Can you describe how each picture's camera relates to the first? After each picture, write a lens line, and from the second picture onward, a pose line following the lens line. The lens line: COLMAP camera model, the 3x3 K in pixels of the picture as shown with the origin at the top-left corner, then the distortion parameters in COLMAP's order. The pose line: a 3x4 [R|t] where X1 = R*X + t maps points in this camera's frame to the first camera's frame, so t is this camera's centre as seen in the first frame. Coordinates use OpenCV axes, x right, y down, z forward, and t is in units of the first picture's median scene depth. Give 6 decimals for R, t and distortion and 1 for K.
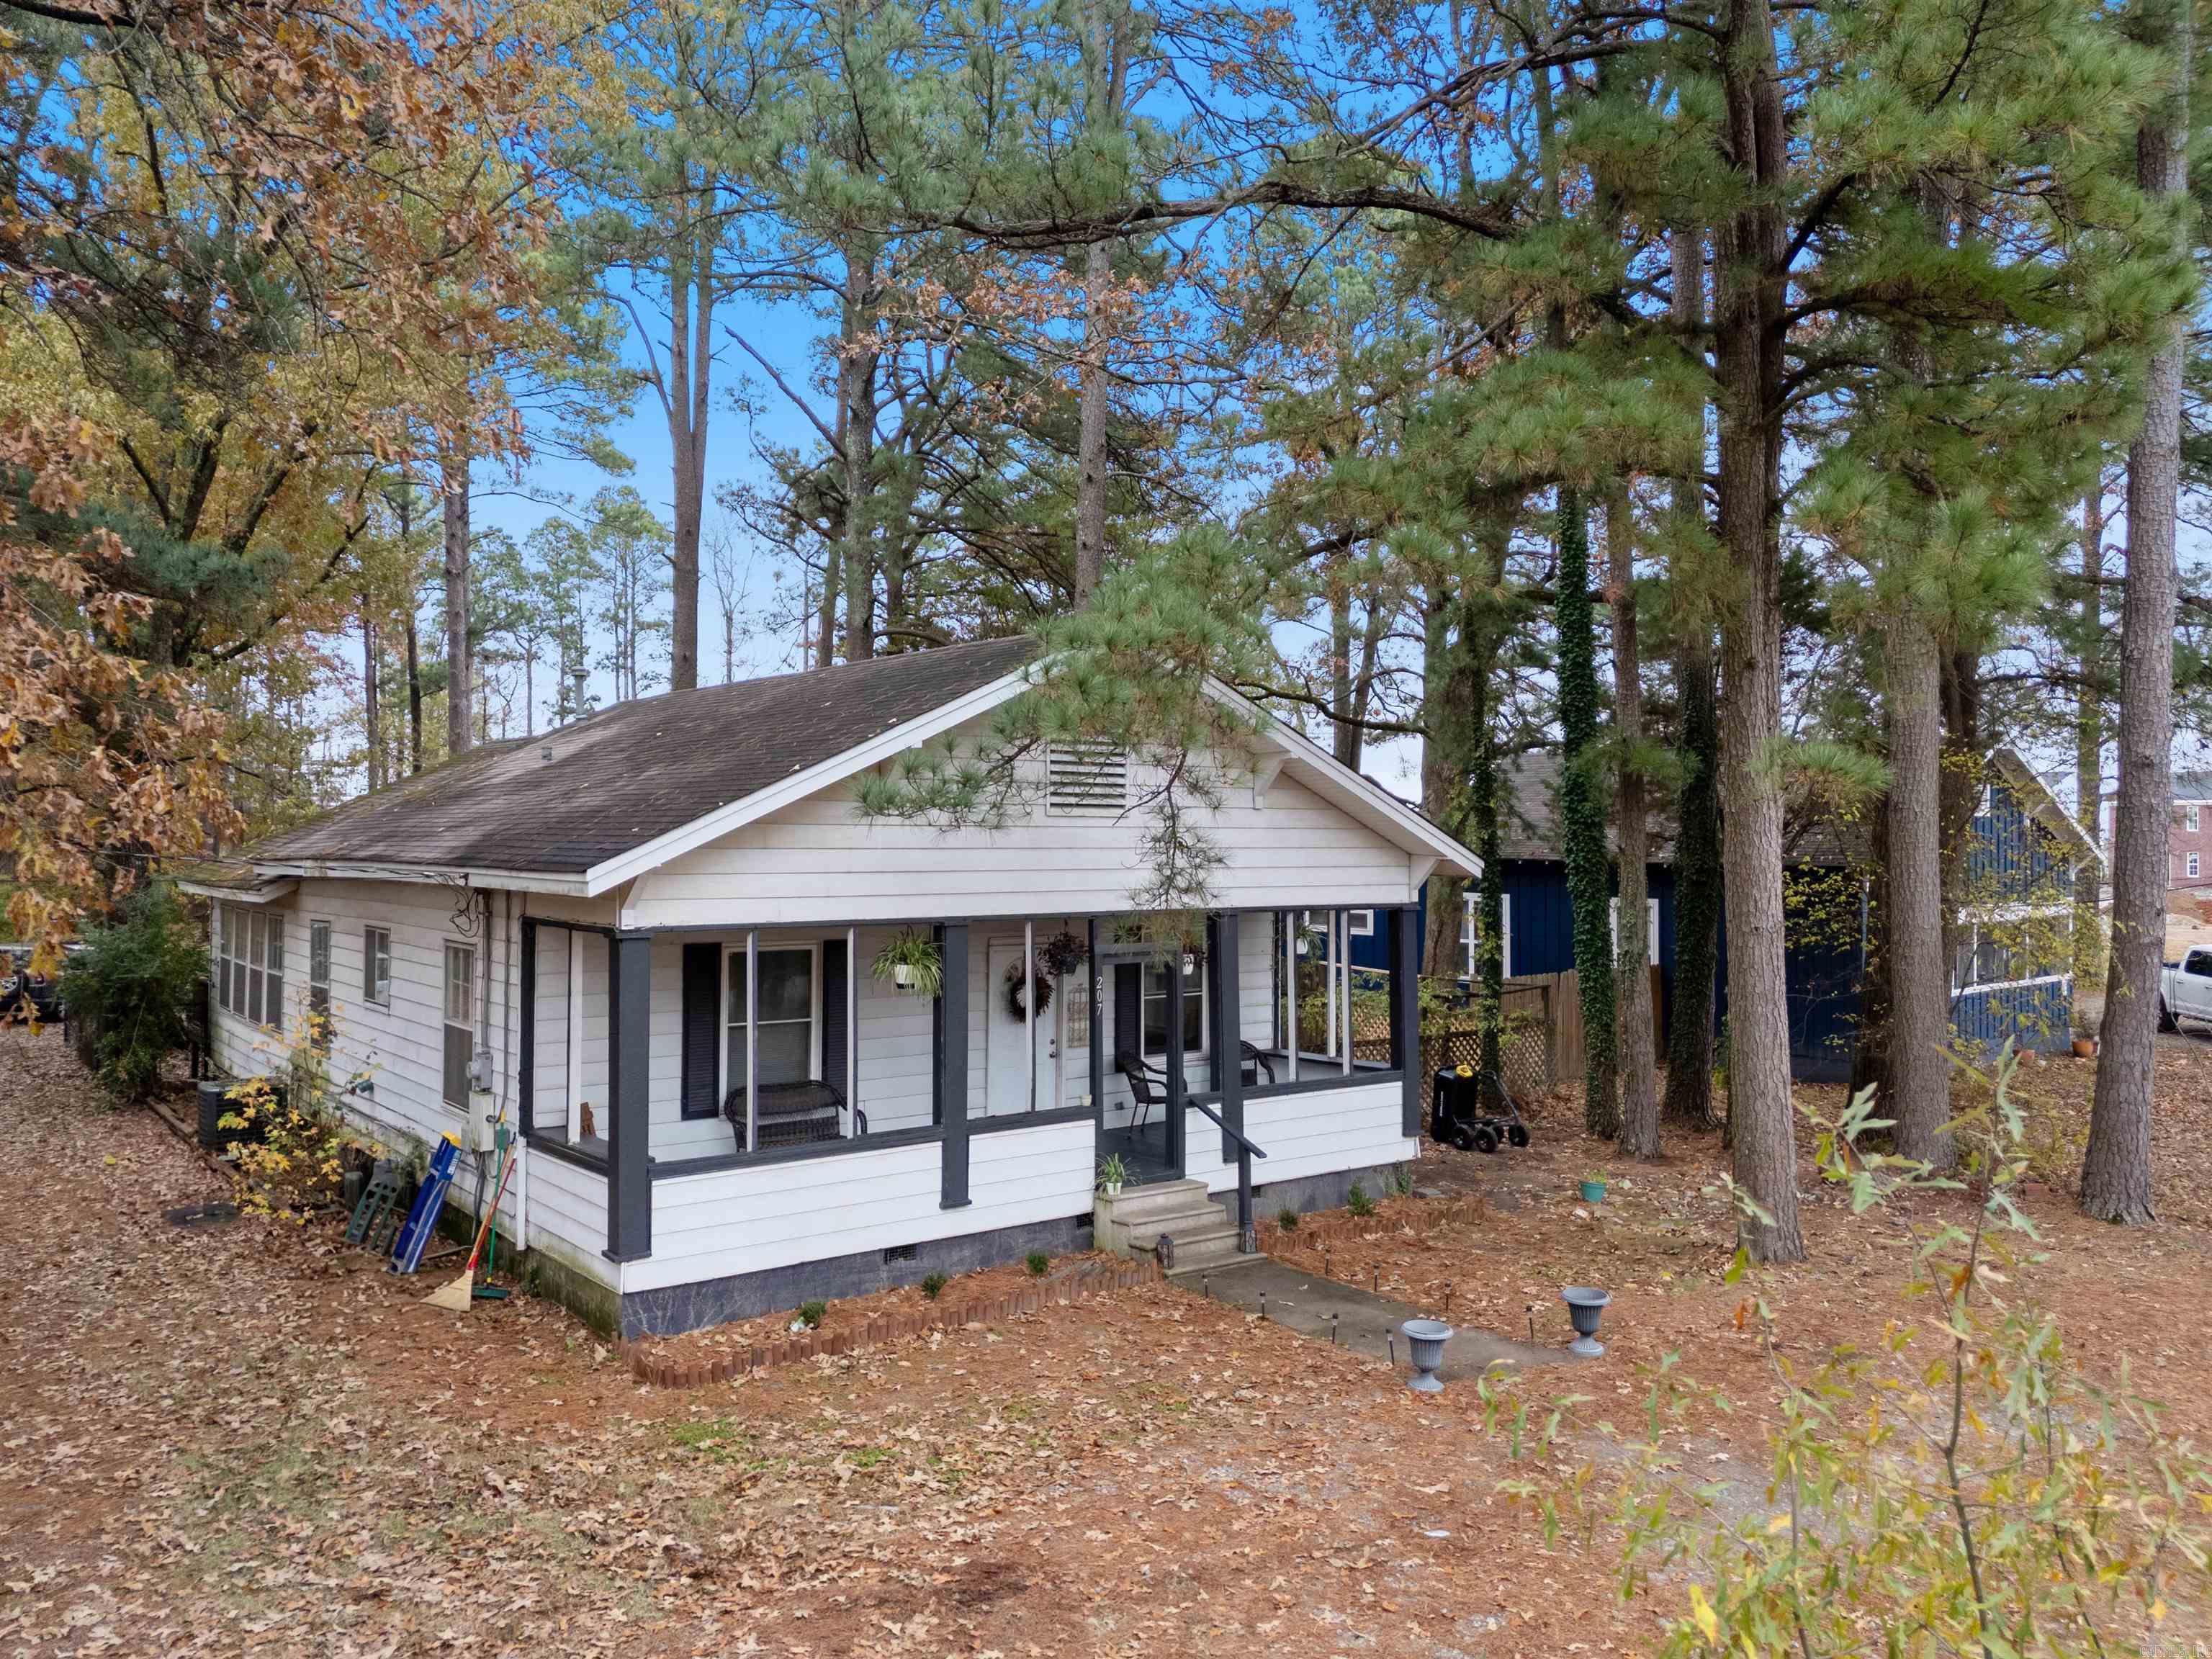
lens RADIAL K [[1540.0, 0, 1098.6], [0, 1540.0, 840.1], [0, 0, 1]] dist [0.067441, -0.070158]
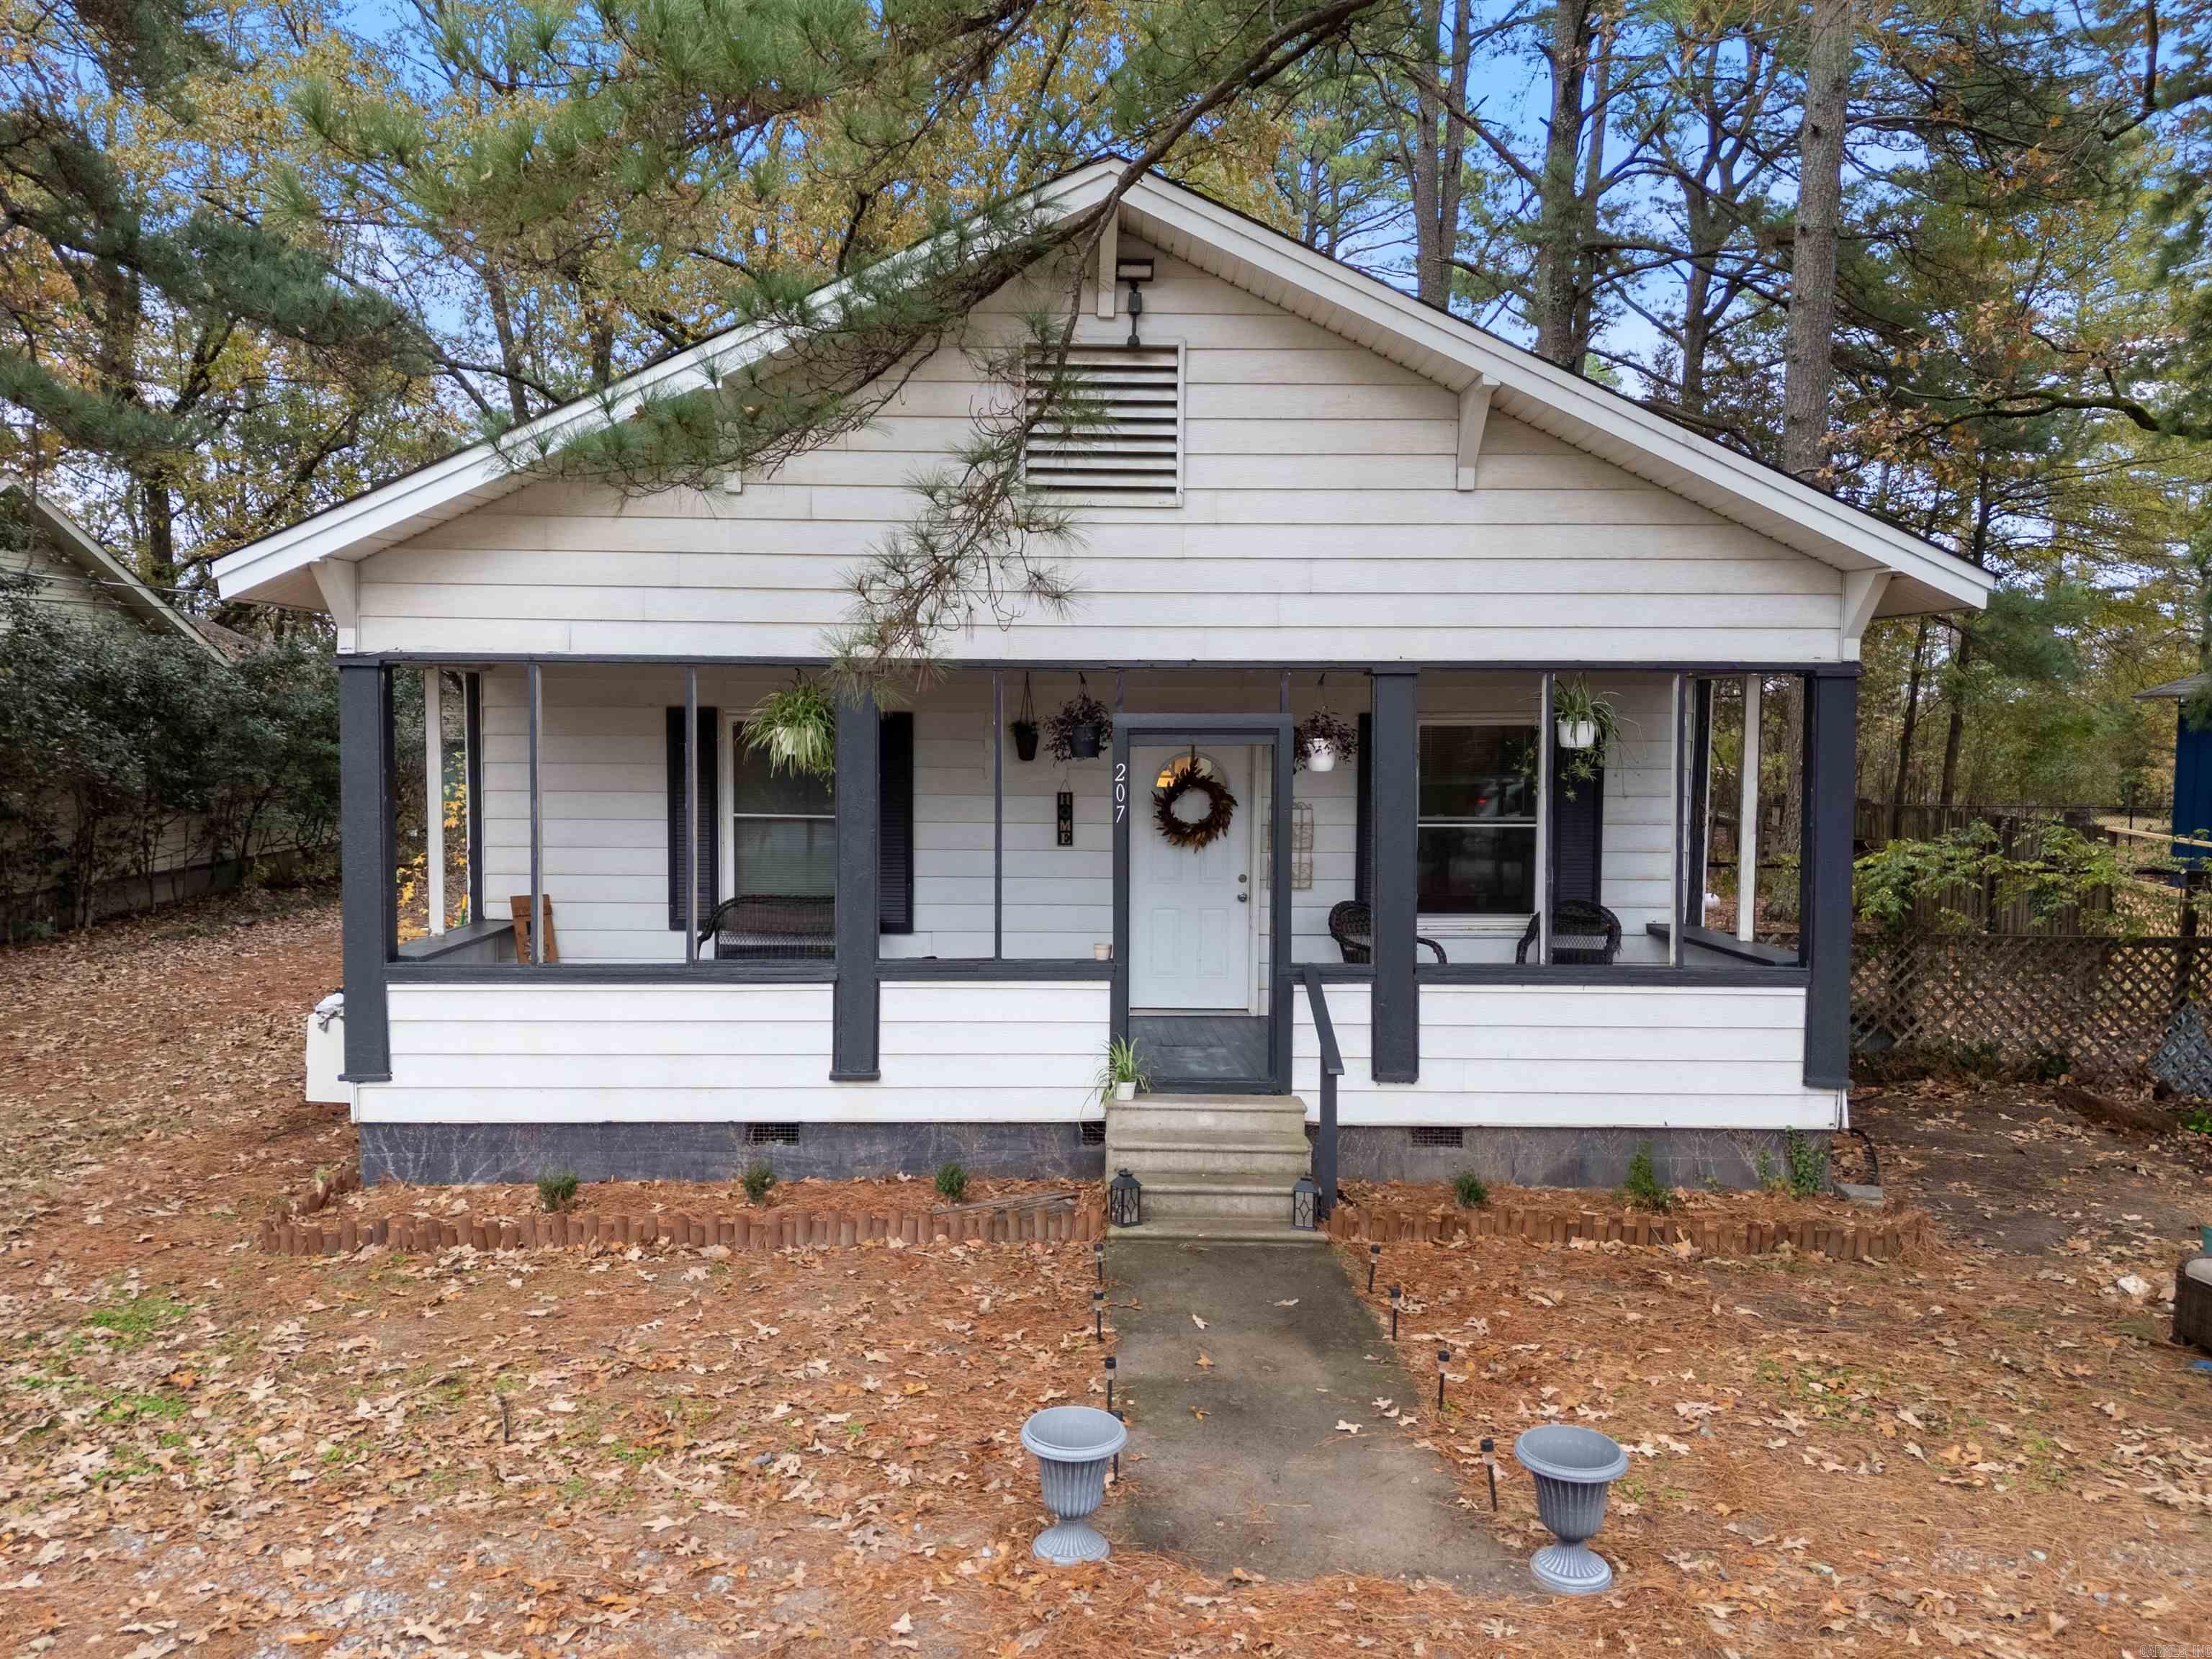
lens RADIAL K [[1567.6, 0, 1105.8], [0, 1567.6, 883.9], [0, 0, 1]] dist [0.046801, -0.003339]
pose [[0.817754, 0.063801, -0.572021, 0.390290], [-0.002931, 0.994286, 0.106709, 0.073913], [0.575561, -0.085585, 0.813268, 0.496747]]
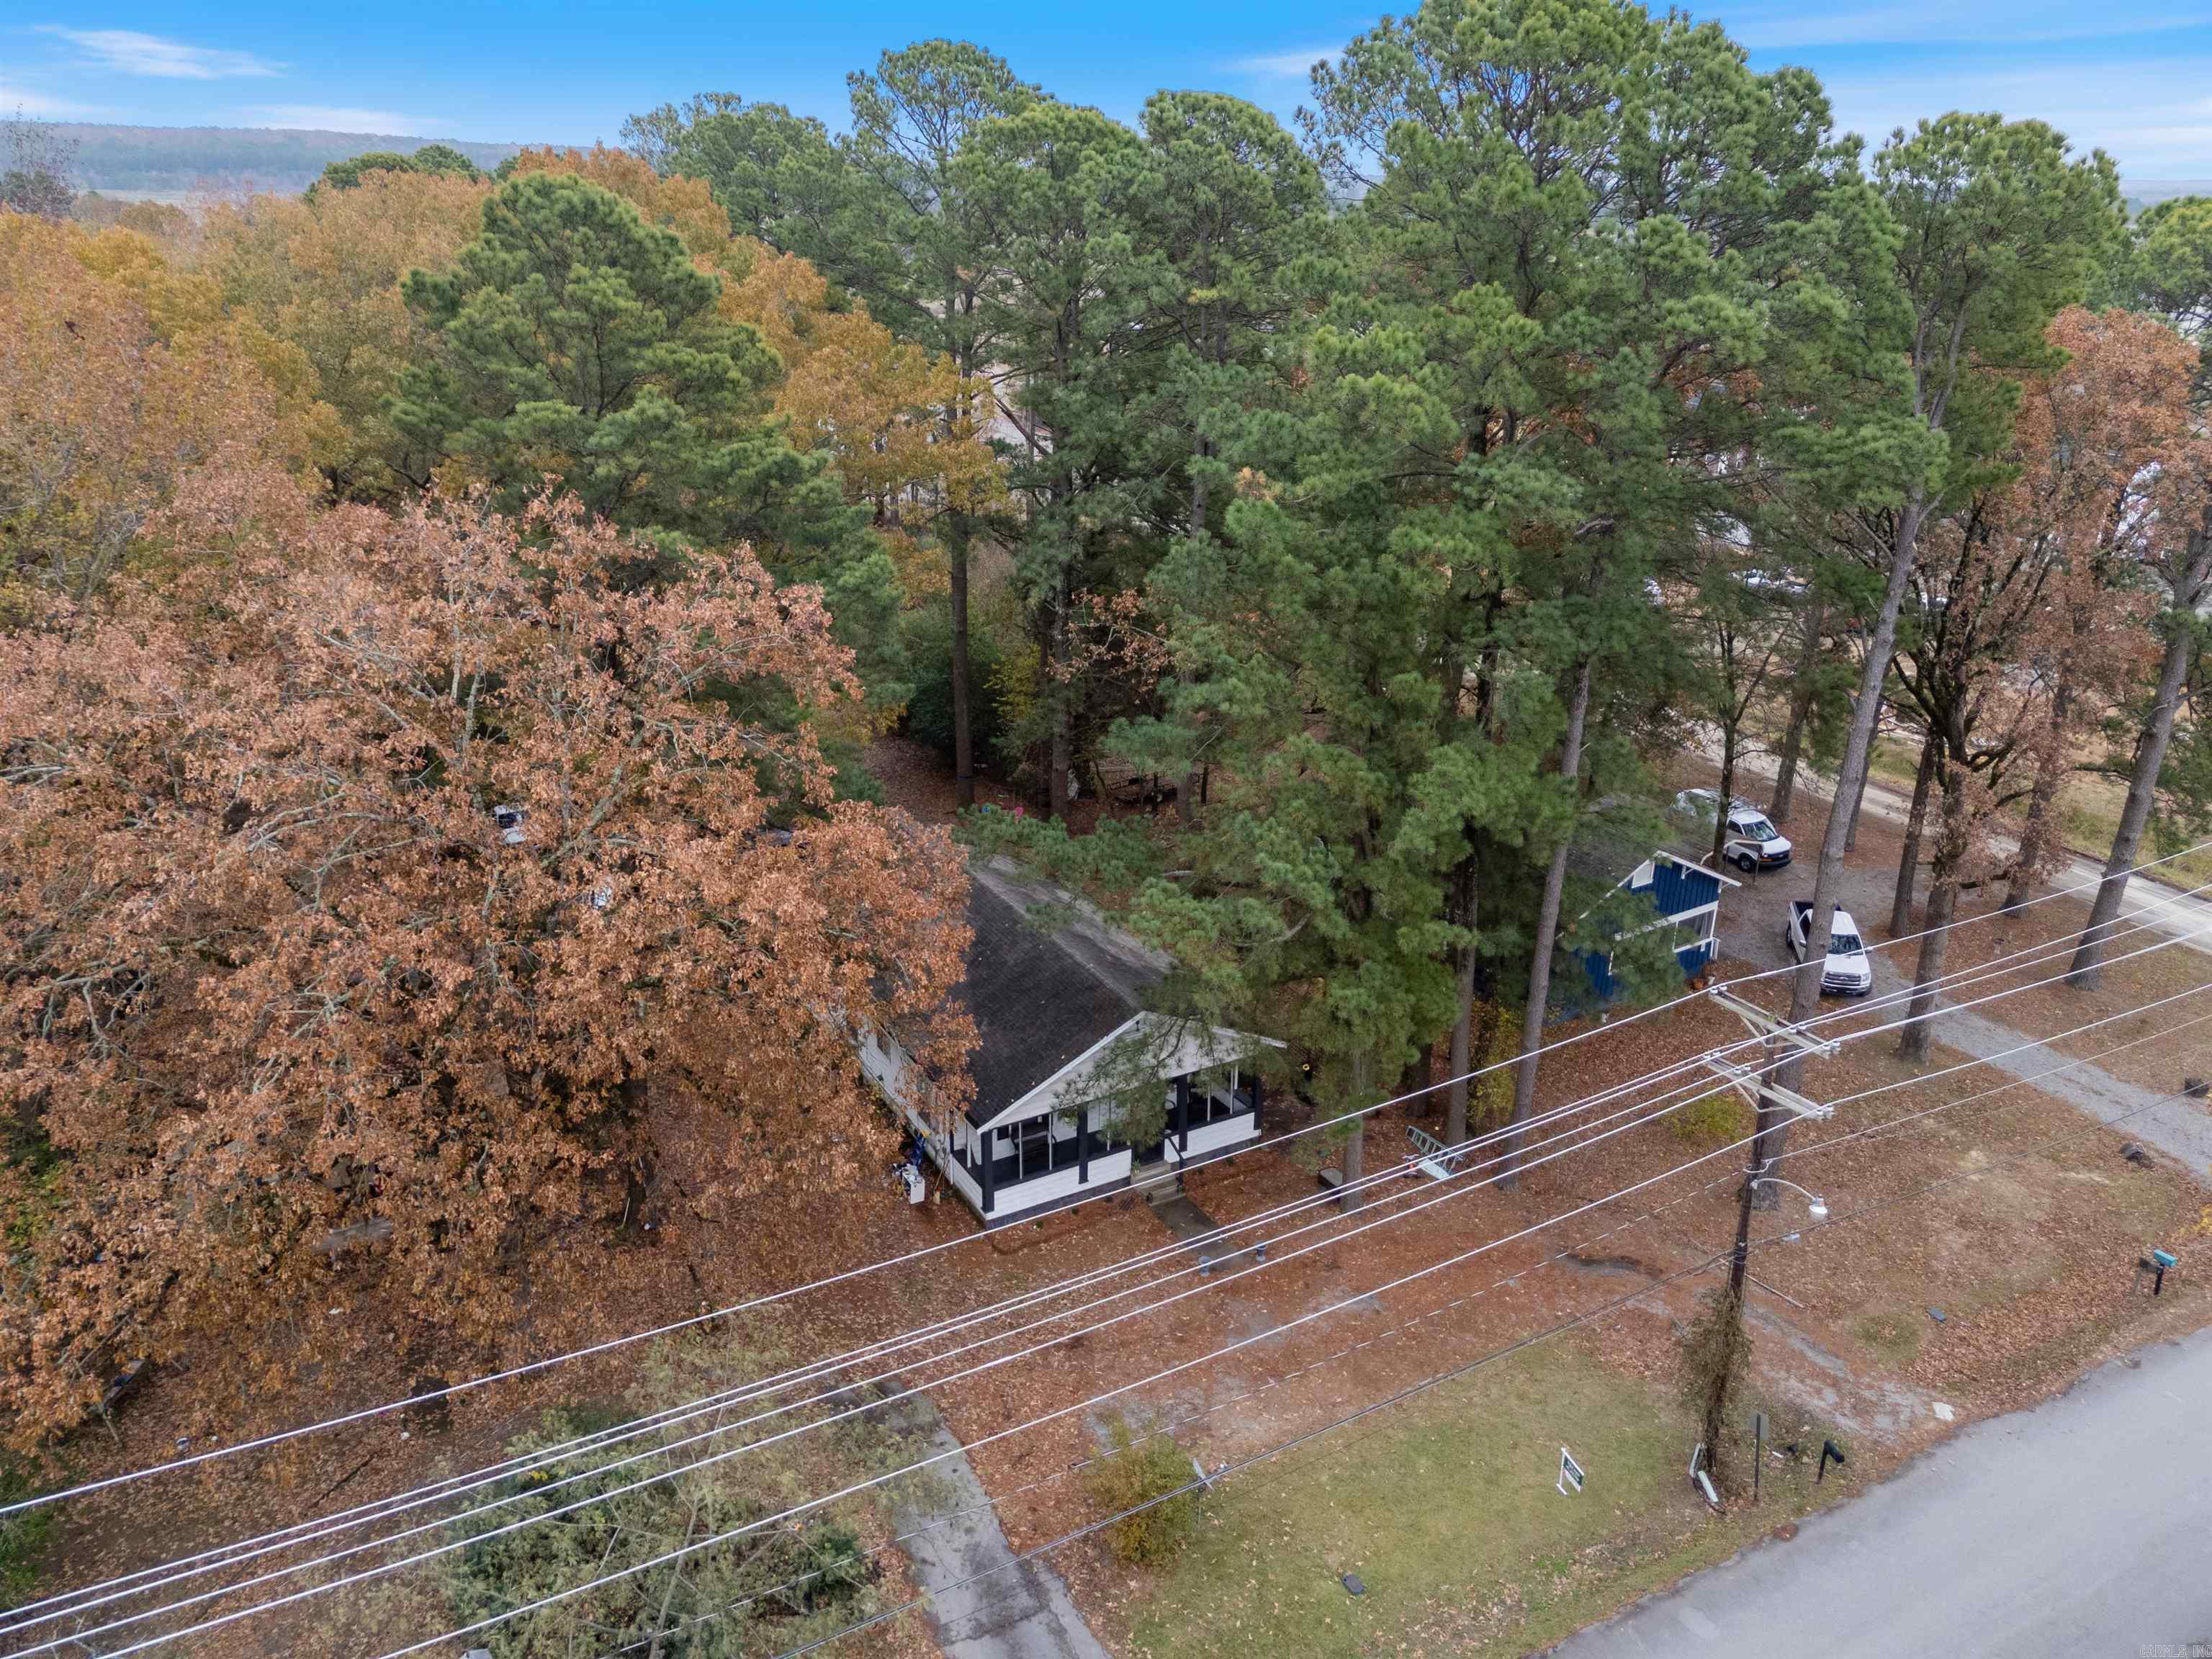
lens RADIAL K [[1540.0, 0, 1098.6], [0, 1540.0, 840.1], [0, 0, 1]] dist [0.067441, -0.070158]
pose [[0.989963, 0.059259, -0.128301, 0.299909], [-0.004354, 0.920201, 0.391421, -1.634995], [0.141258, -0.386934, 0.911224, -1.597342]]
